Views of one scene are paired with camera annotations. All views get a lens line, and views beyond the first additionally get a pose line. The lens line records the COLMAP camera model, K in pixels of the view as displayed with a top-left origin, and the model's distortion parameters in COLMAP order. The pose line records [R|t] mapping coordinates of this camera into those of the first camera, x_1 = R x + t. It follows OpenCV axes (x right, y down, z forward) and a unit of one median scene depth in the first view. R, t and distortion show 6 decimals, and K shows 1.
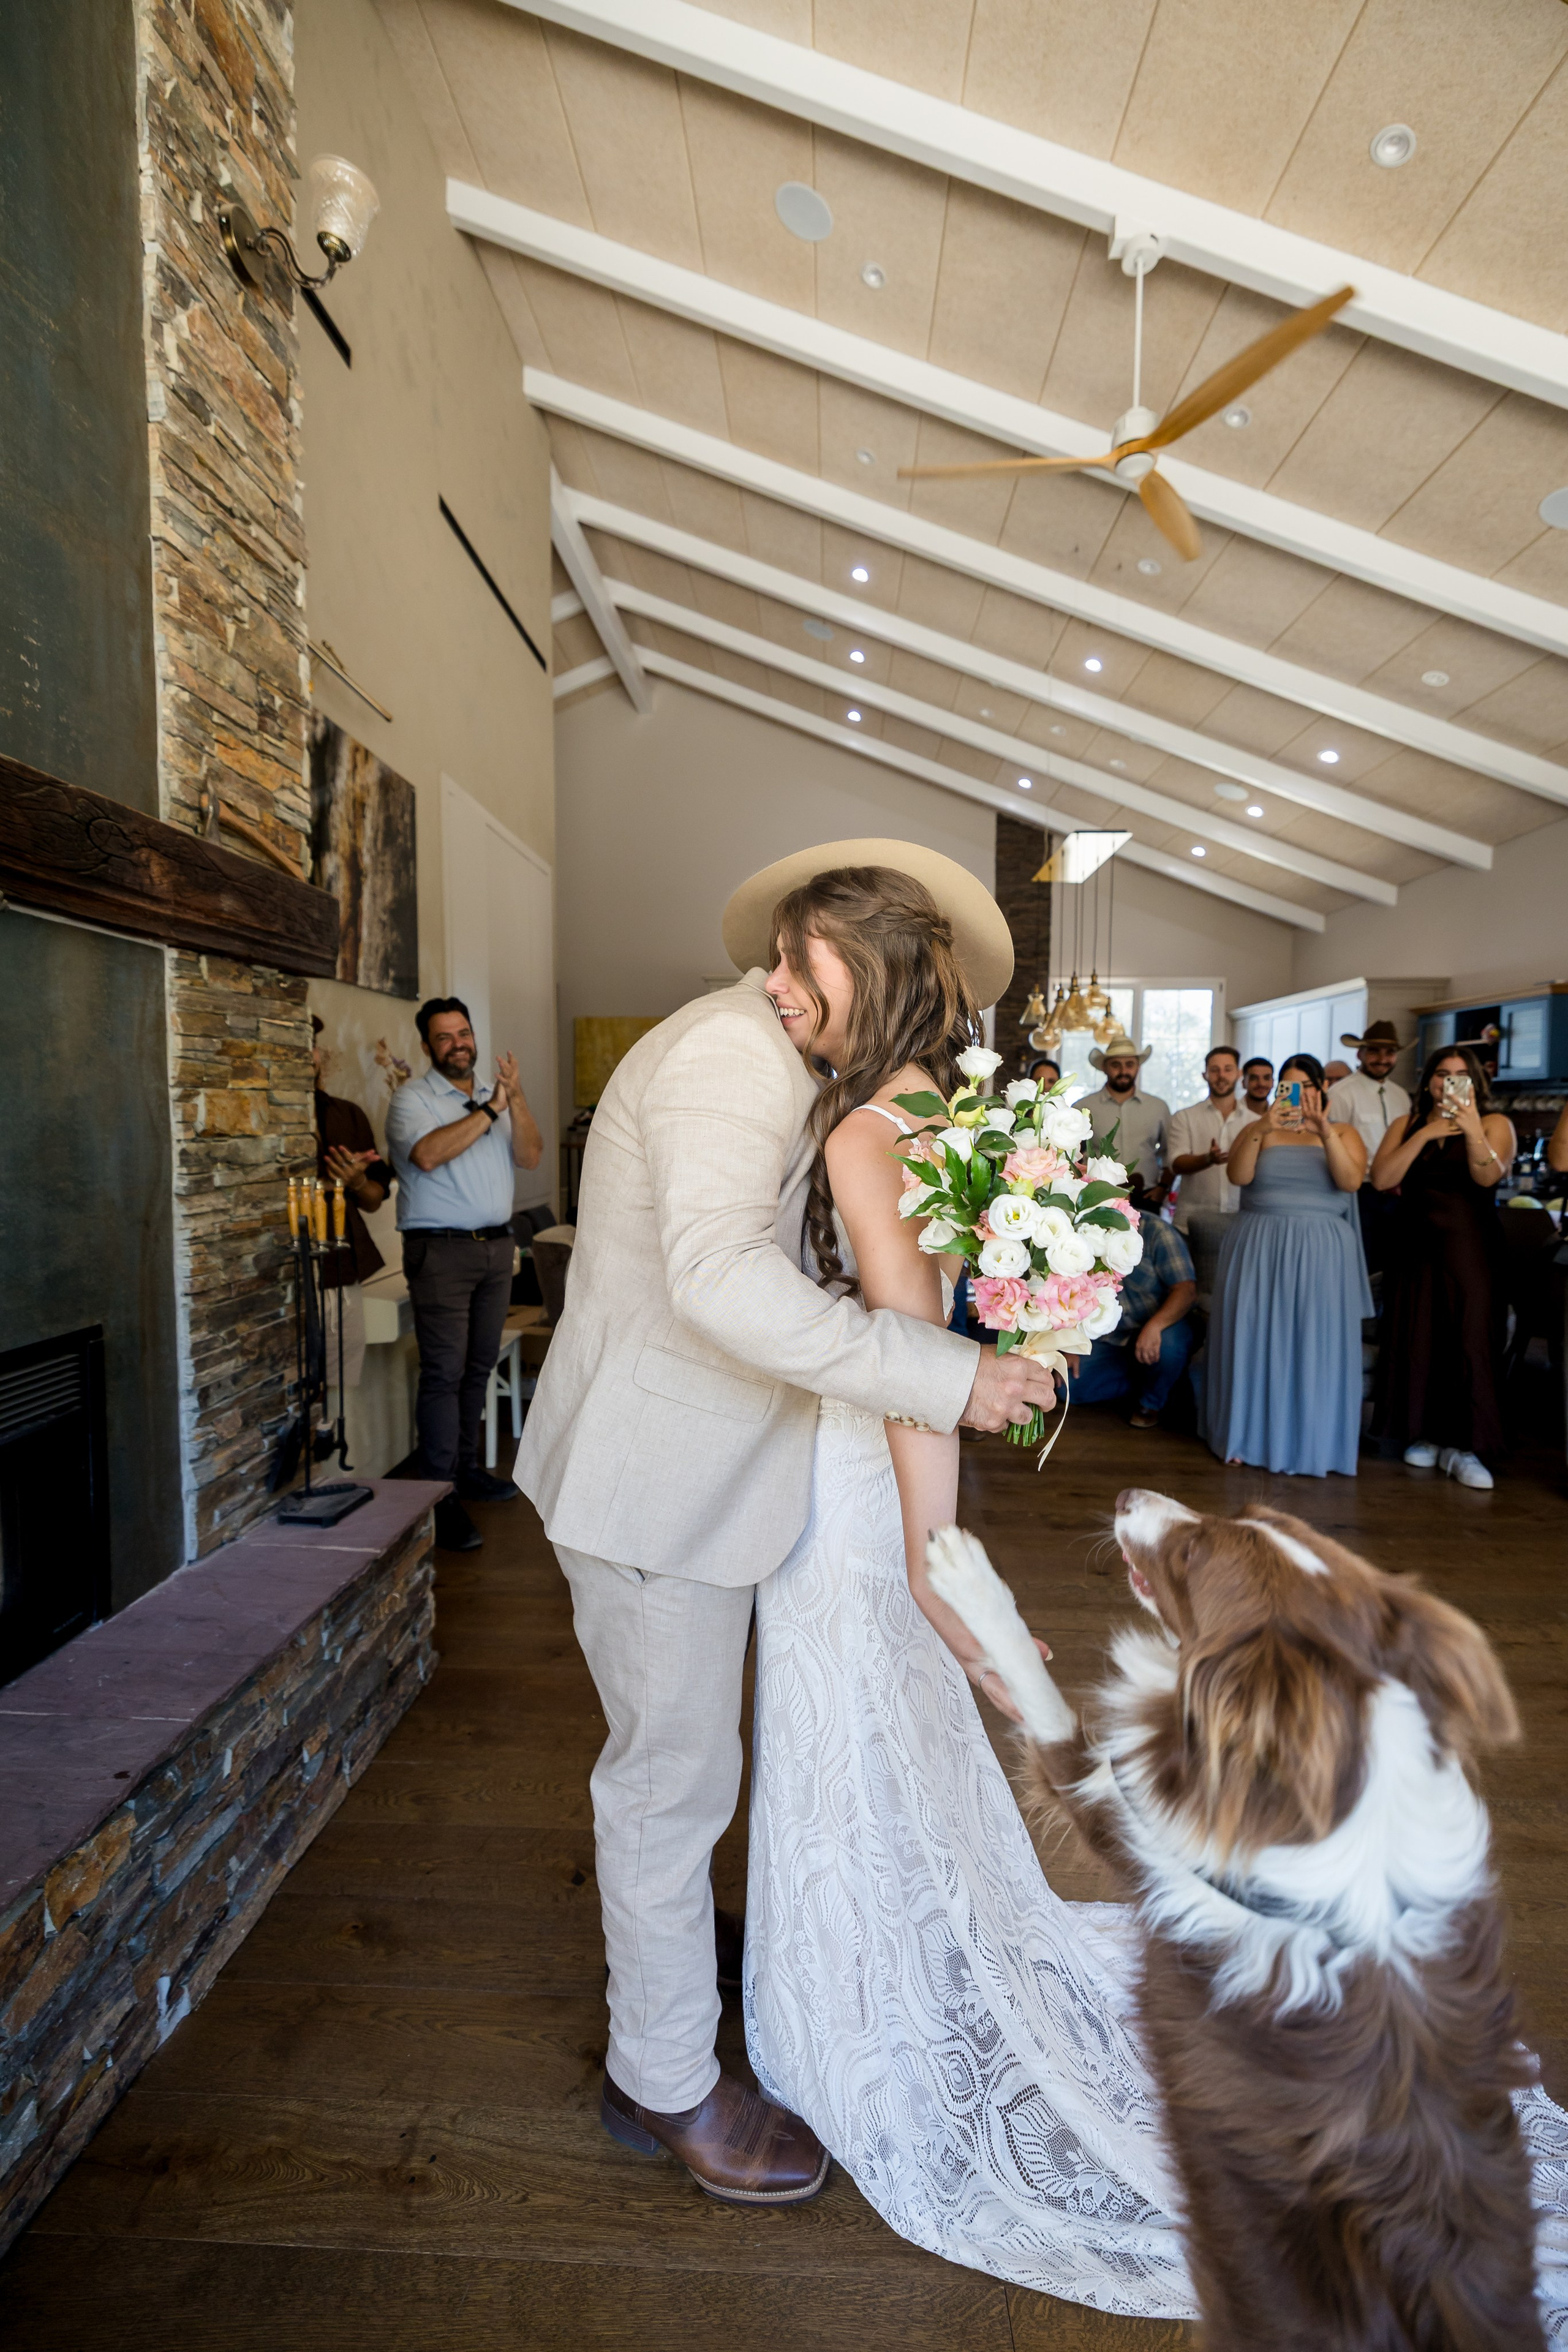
lens RADIAL K [[1015.3, 0, 786.2], [0, 1015.3, 1181.7], [0, 0, 1]] dist [-0.000069, -0.000205]
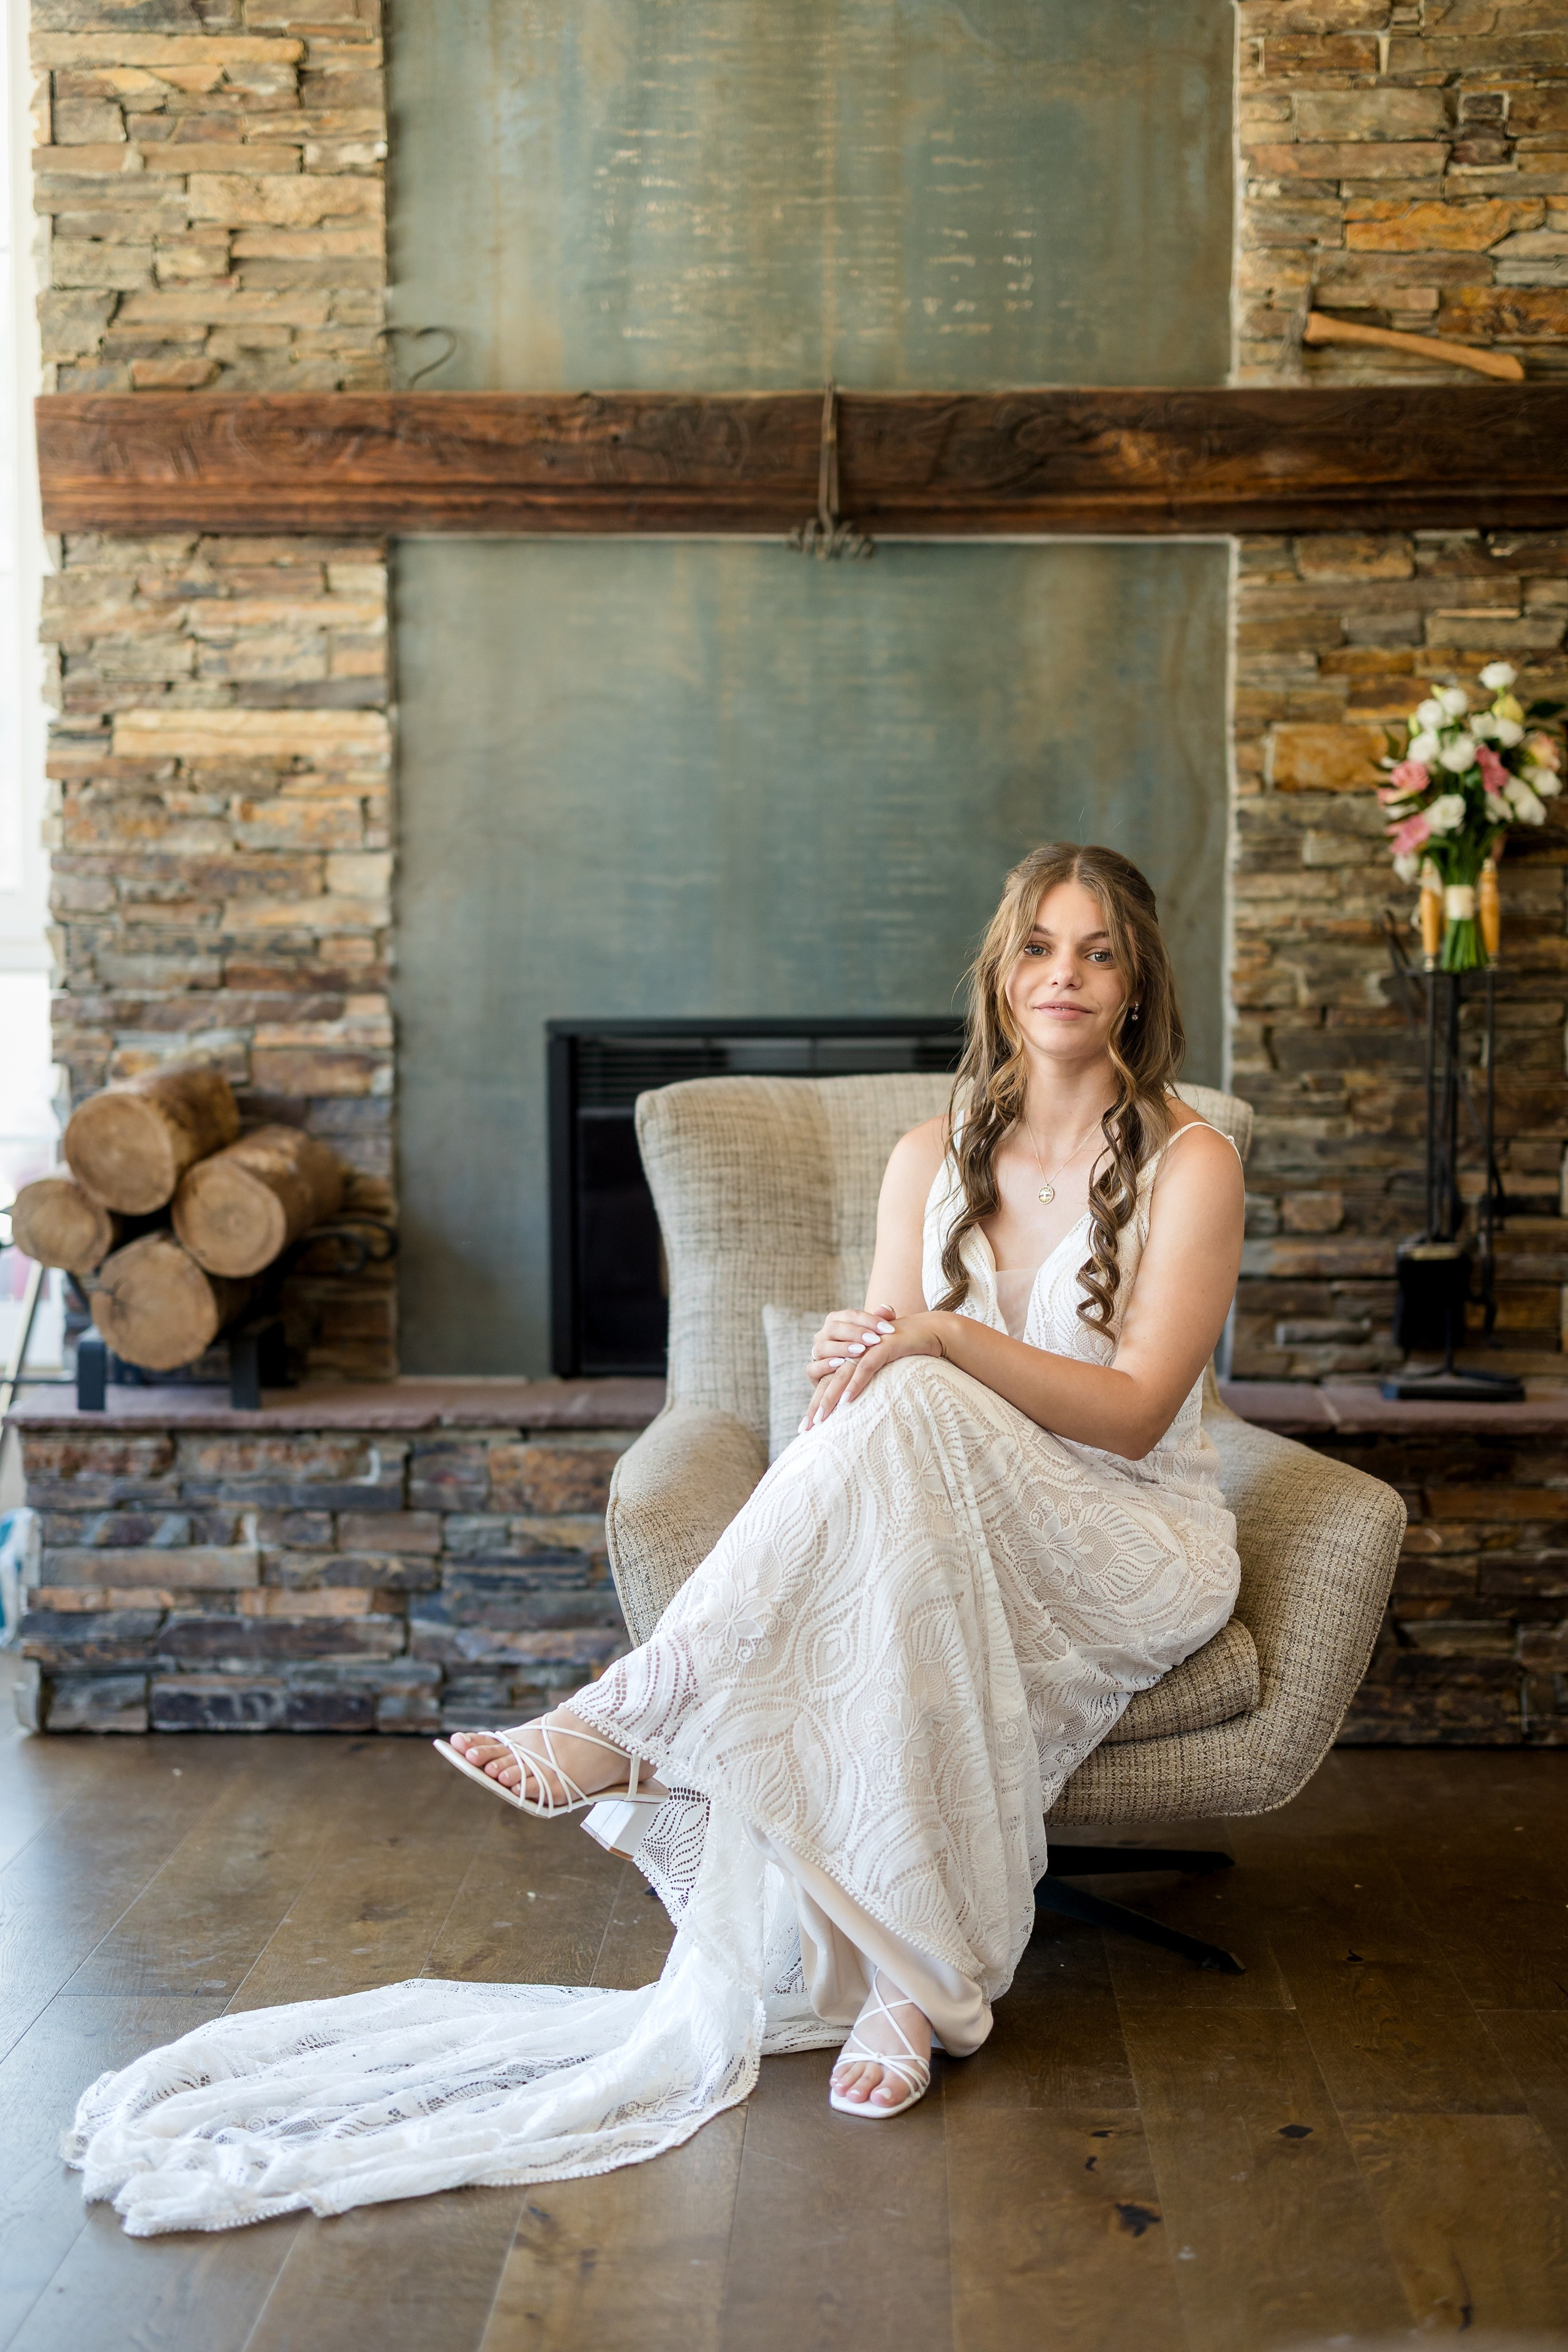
lens RADIAL K [[3337.0, 0, 785.7], [0, 3337.0, 1165.5], [0, 0, 1]] dist [0.019576, -0.007019]
pose [[0.010776, 0.052977, -0.998538, 1.708427], [-0.065447, 0.996492, 0.052162, 0.112759], [0.997798, 0.064789, 0.014206, 0.606657]]
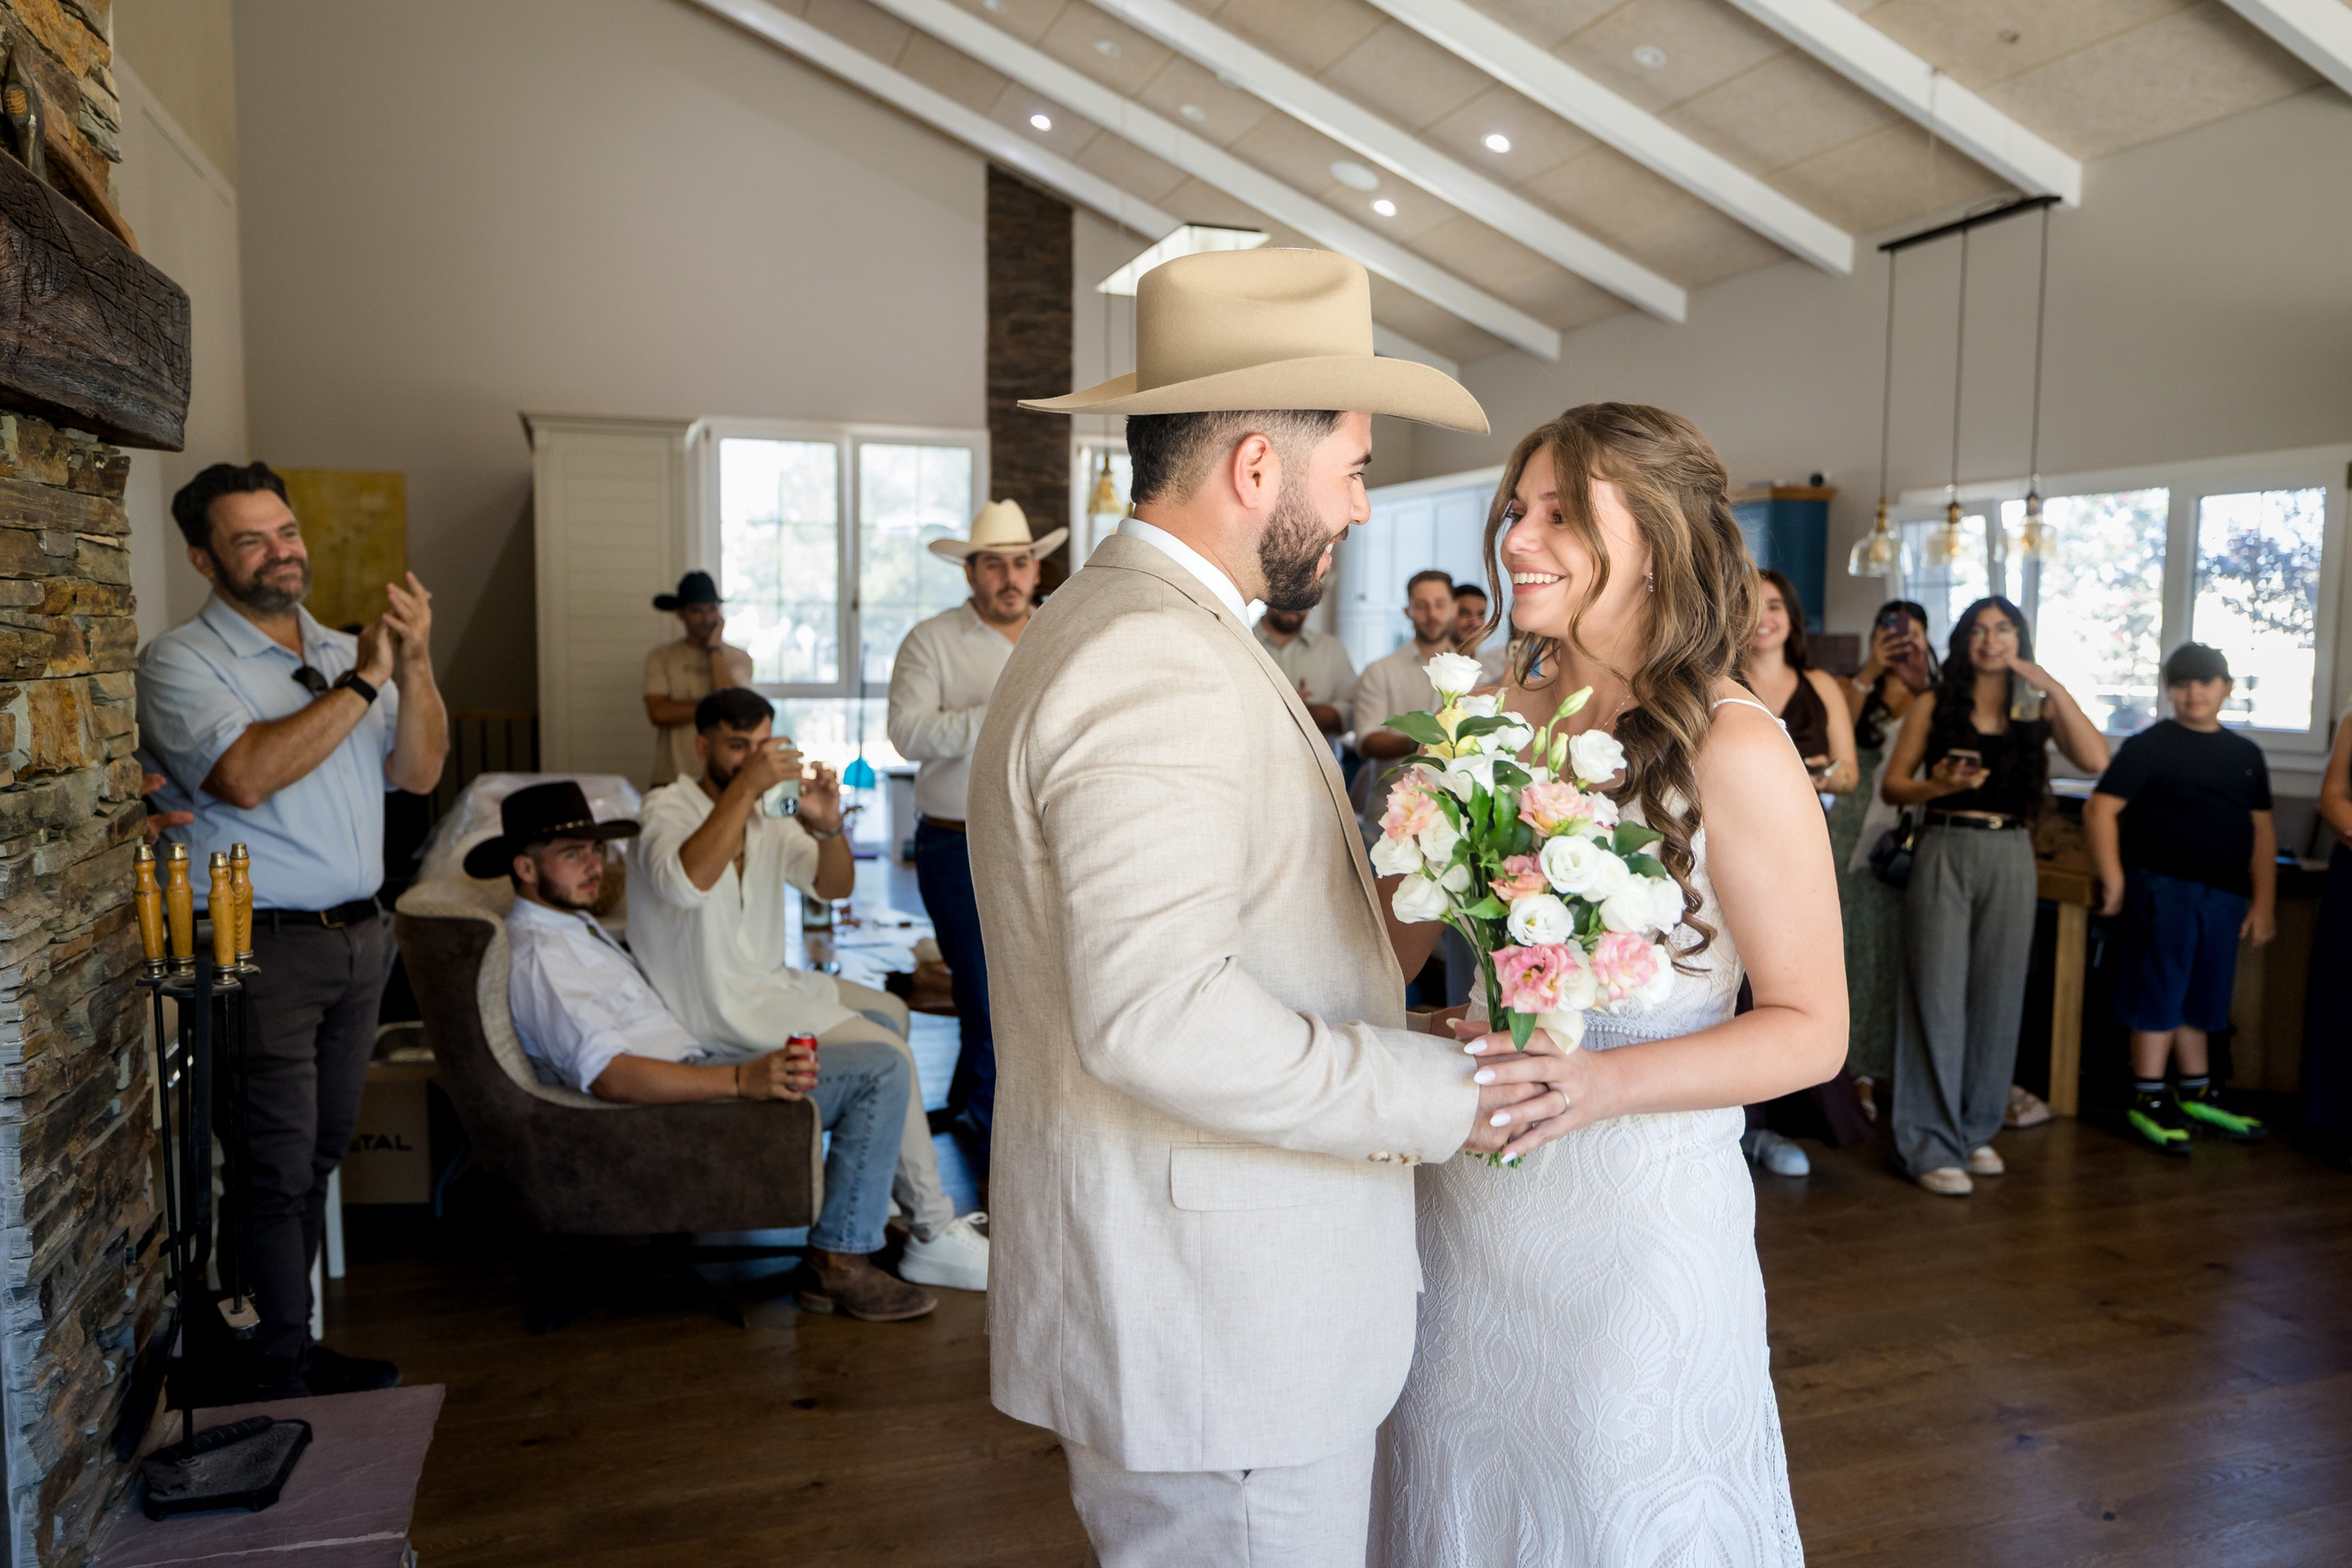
lens RADIAL K [[1665.9, 0, 1172.8], [0, 1665.9, 782.5], [0, 0, 1]] dist [-0.000165, 0.000725]
pose [[0.932518, -0.026920, 0.360120, -0.326436], [0.018958, 0.999492, 0.025626, -0.050763], [-0.360627, -0.017069, 0.932554, 0.032702]]
